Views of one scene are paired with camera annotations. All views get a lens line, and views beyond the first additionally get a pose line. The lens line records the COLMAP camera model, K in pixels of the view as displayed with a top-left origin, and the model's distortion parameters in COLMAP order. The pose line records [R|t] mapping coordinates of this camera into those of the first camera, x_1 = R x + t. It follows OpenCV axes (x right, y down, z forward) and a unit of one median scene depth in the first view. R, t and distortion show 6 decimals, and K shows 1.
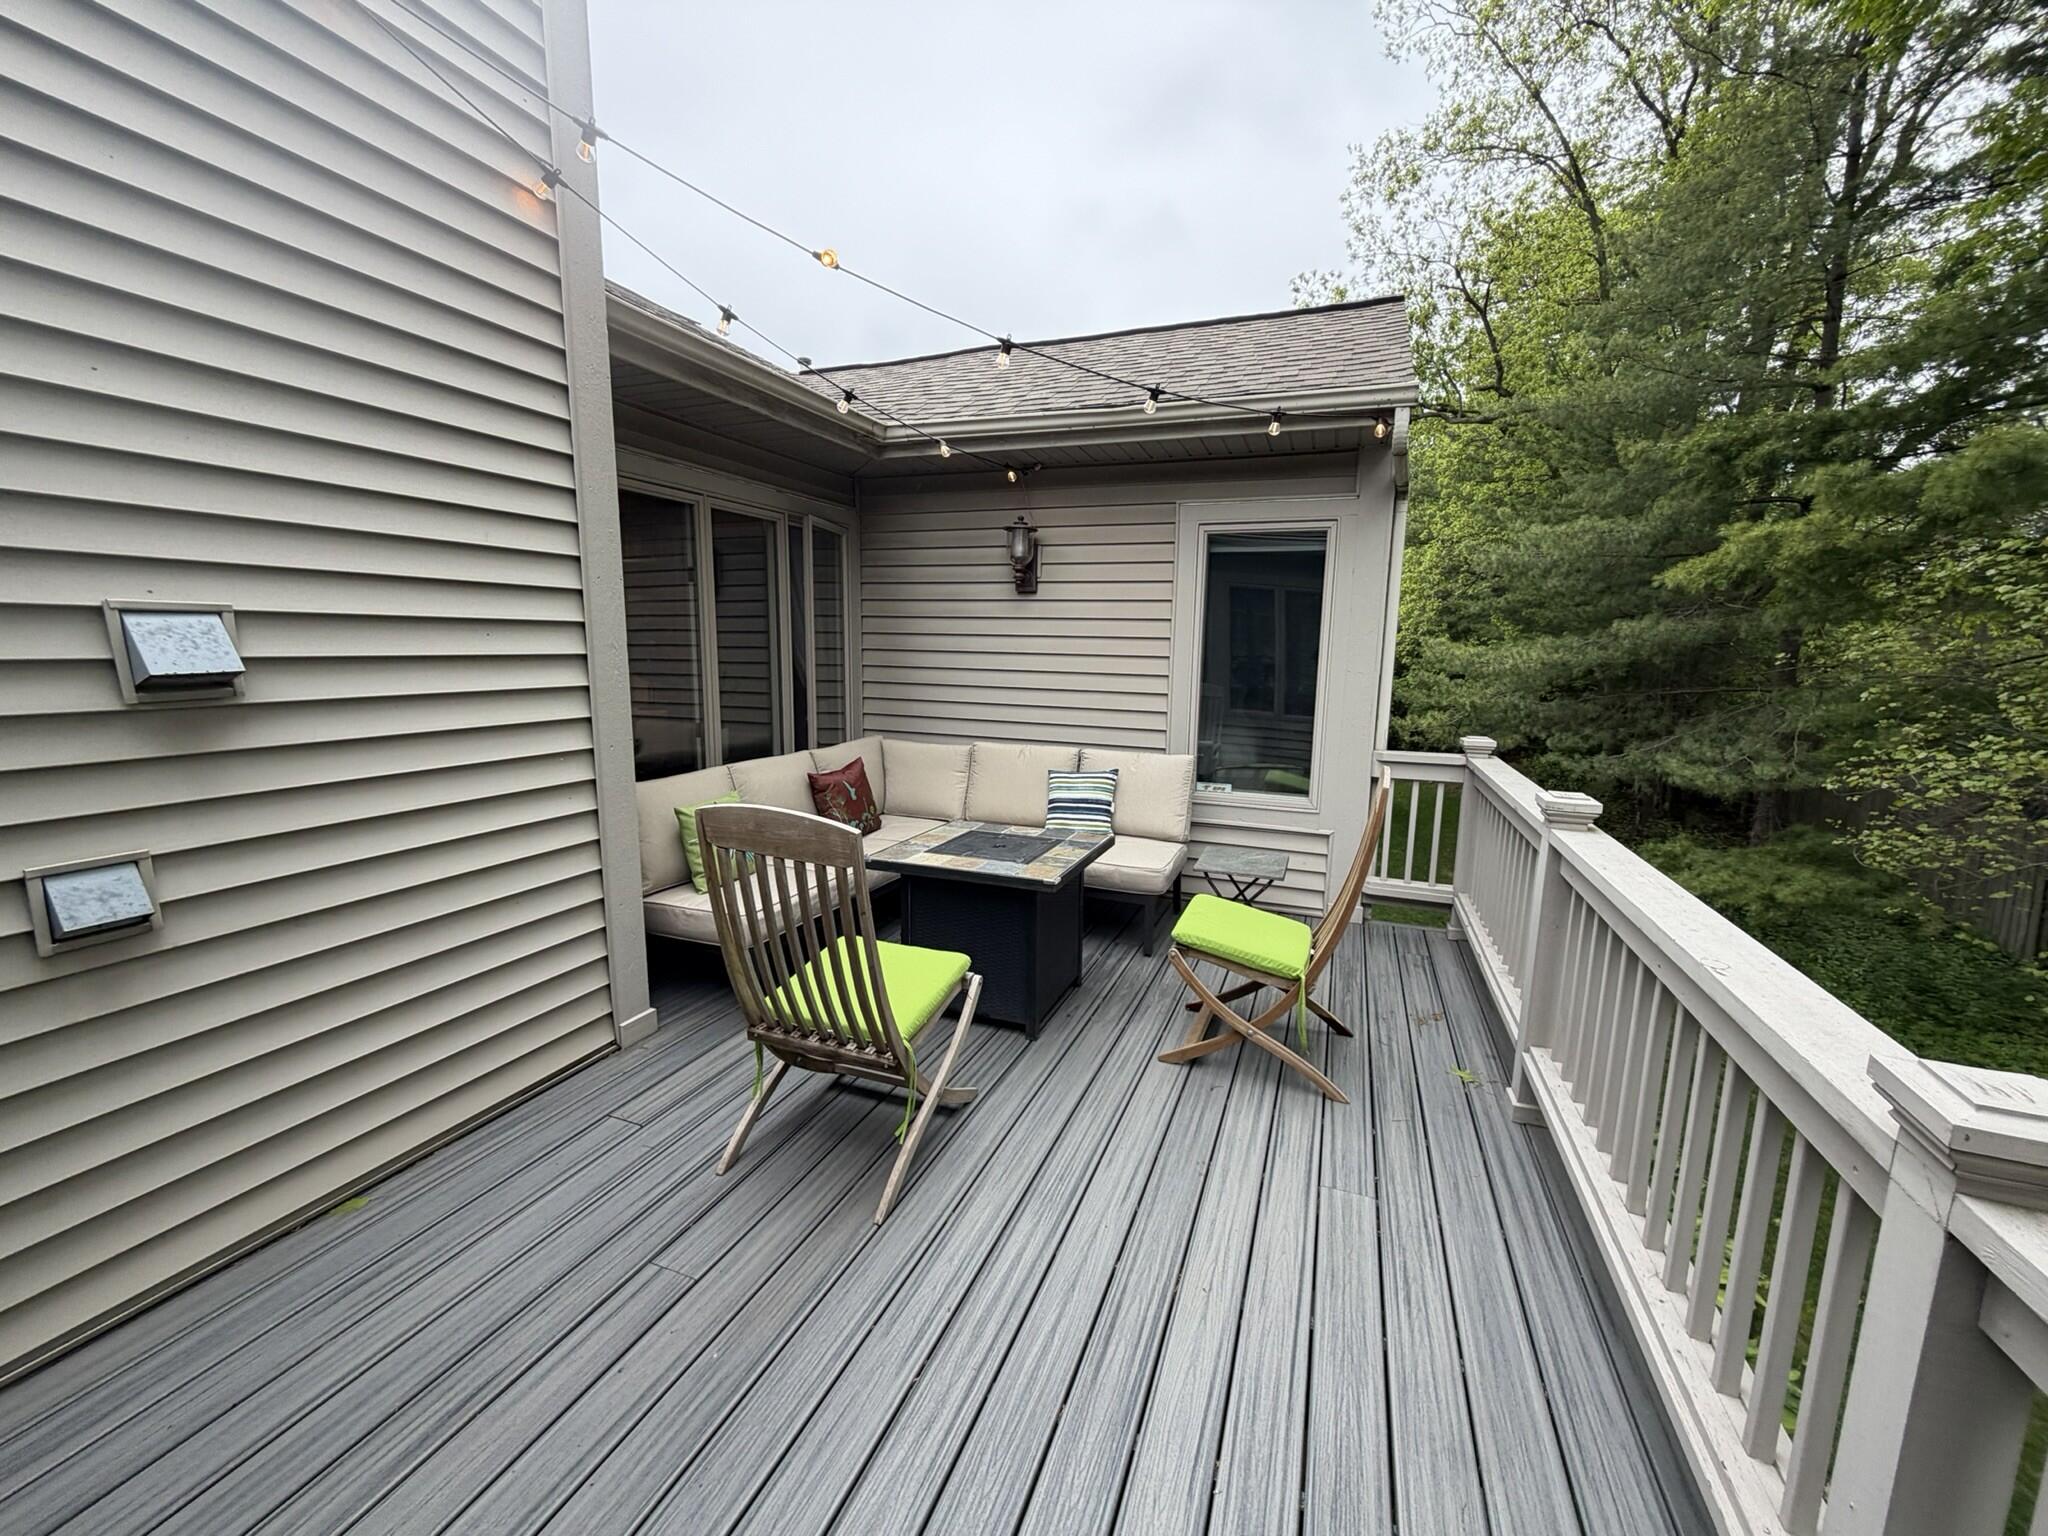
lens RADIAL K [[816.1, 0, 1029.9], [0, 816.1, 768.9], [0, 0, 1]] dist [-0.001662, 0.000490]
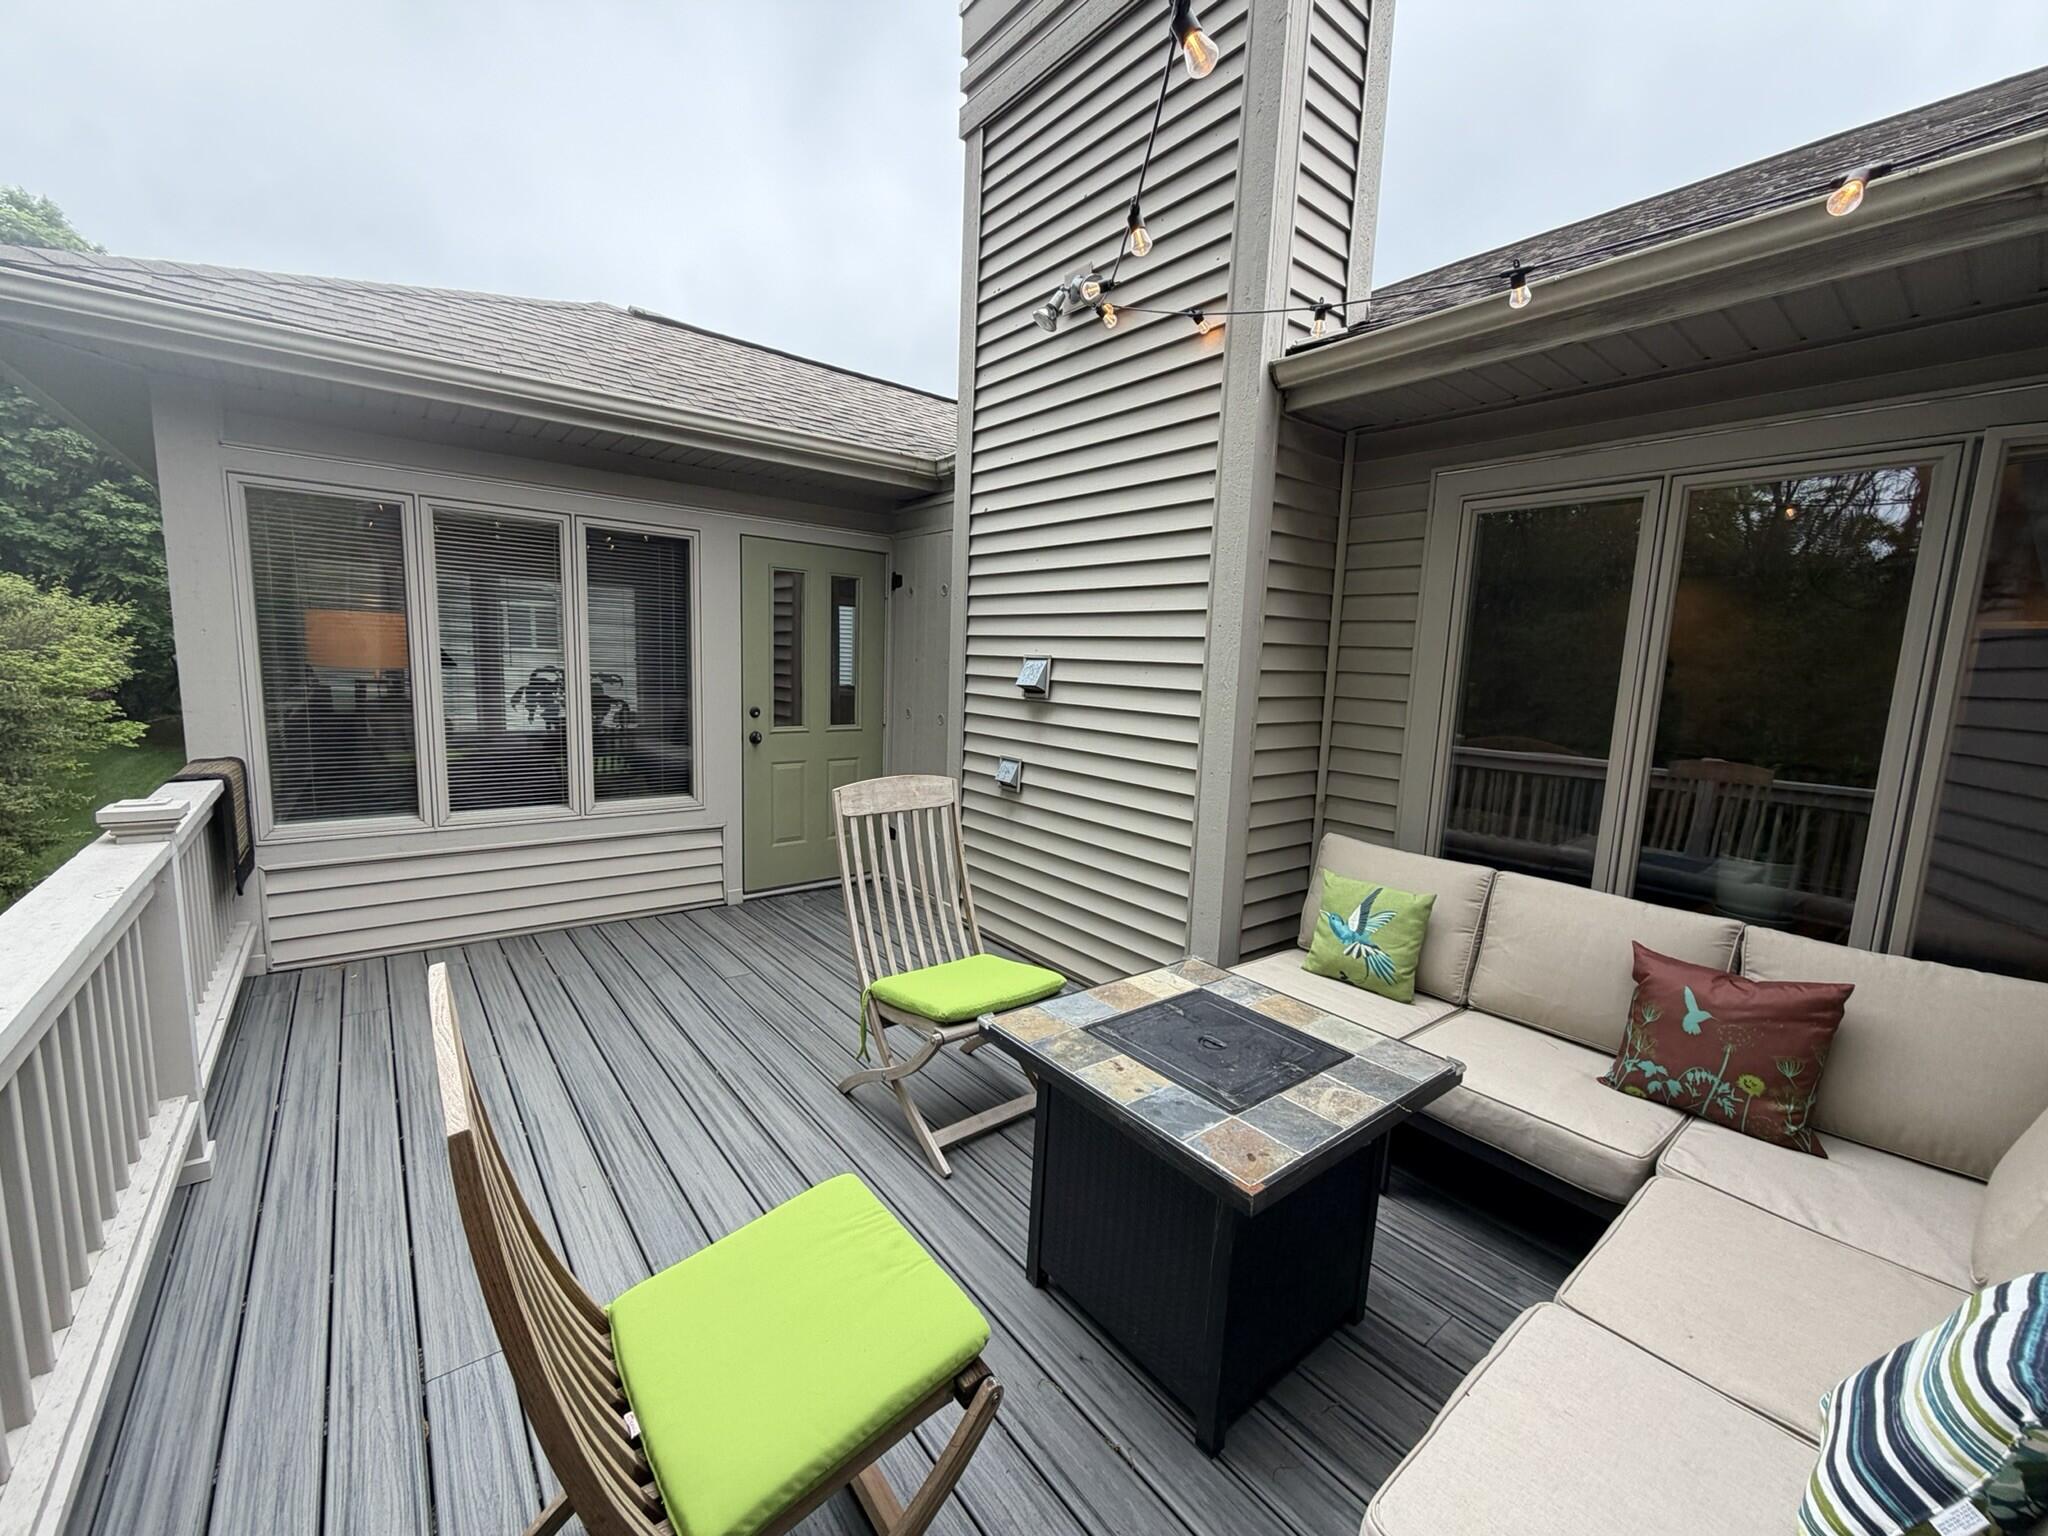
lens RADIAL K [[816.1, 0, 1029.9], [0, 816.1, 768.9], [0, 0, 1]] dist [-0.001662, 0.000490]
pose [[-0.492653, 0.078136, -0.866711, 0.543243], [-0.184073, 0.964069, 0.191543, -0.187769], [0.850535, 0.253902, -0.460569, 1.201113]]
